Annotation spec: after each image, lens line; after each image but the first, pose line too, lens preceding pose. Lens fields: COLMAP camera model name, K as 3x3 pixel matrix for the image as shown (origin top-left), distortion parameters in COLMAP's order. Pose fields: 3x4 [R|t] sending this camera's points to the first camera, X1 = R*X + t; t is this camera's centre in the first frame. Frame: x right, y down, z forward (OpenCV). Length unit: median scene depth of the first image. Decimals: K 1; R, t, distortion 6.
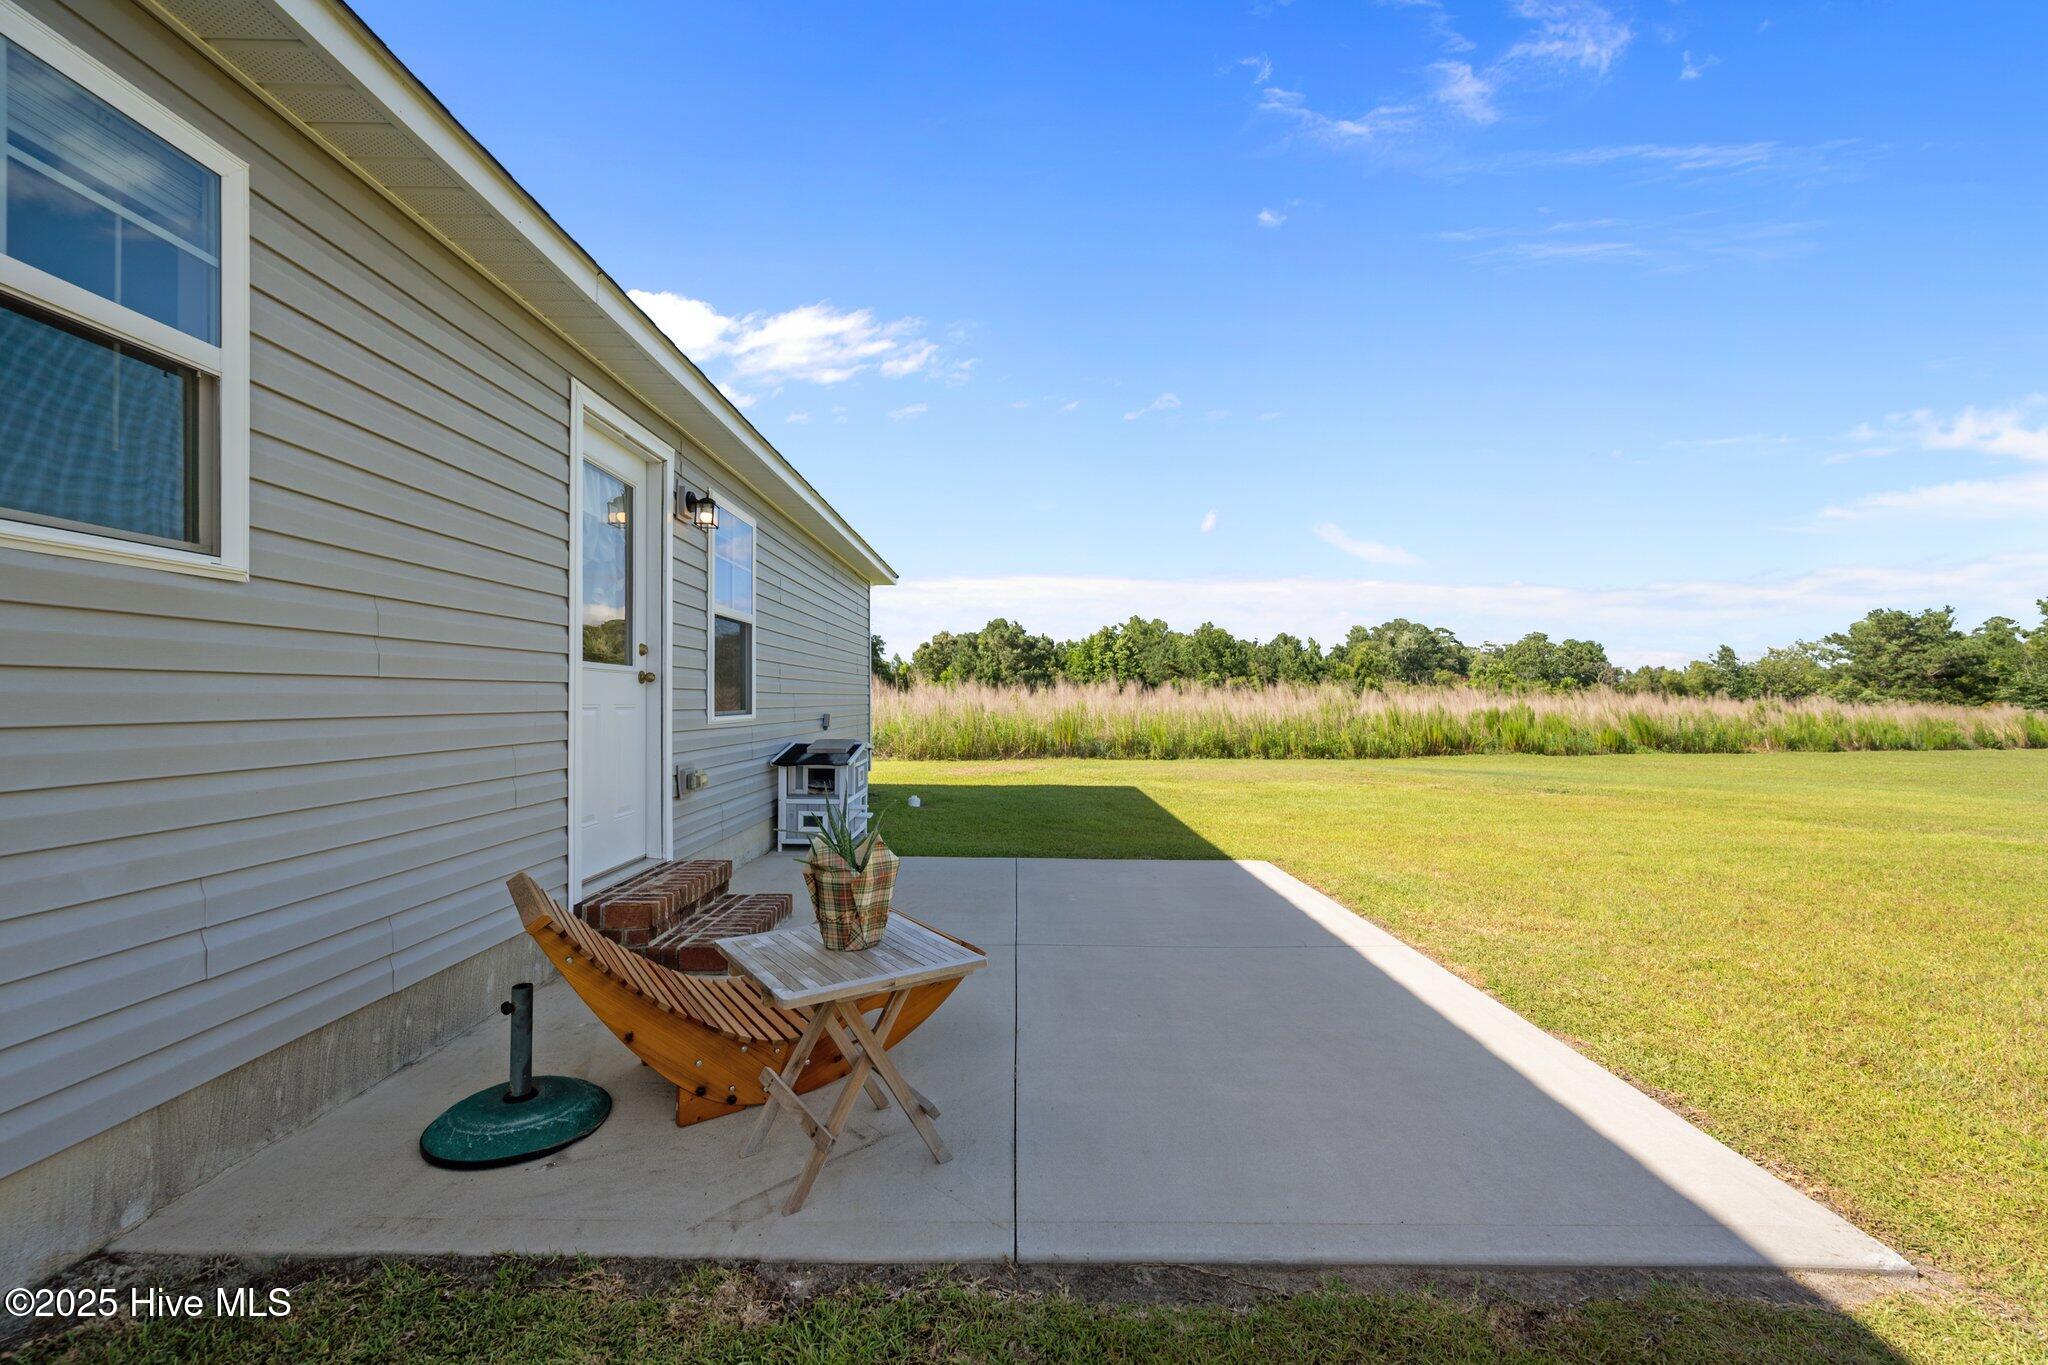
lens RADIAL K [[813.2, 0, 1040.2], [0, 813.2, 689.0], [0, 0, 1]] dist [0.001839, 0.000163]
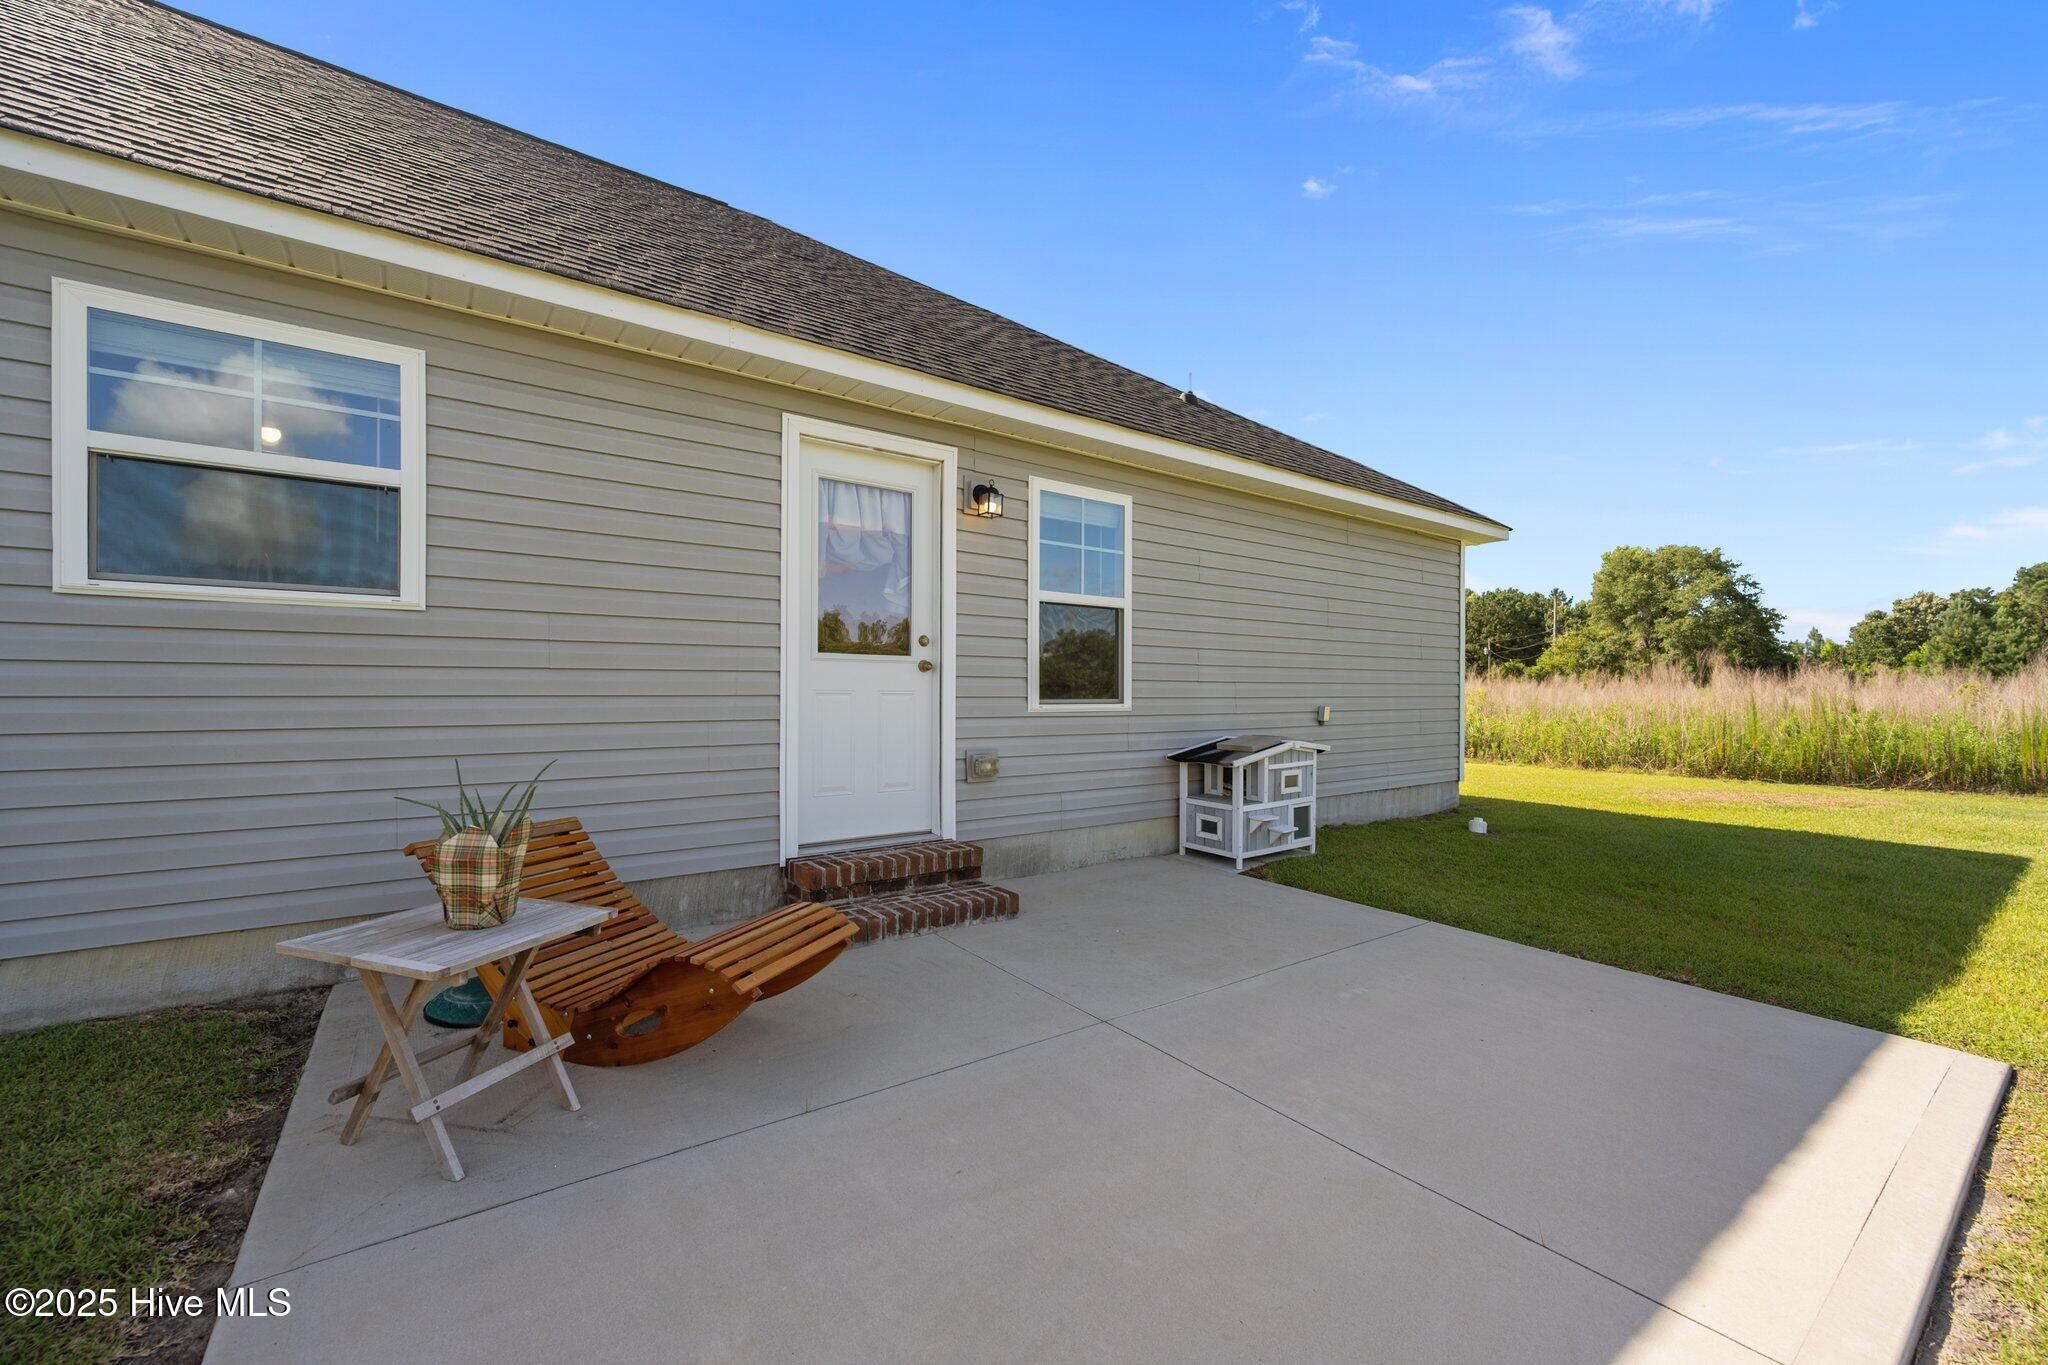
lens RADIAL K [[818.3, 0, 1029.1], [0, 818.3, 697.0], [0, 0, 1]] dist [-0.000823, 0.000067]
pose [[0.570451, 0.004639, -0.821319, 0.465446], [0.008912, 0.999890, 0.011838, 0.014432], [0.821283, -0.014073, 0.570347, 0.470660]]
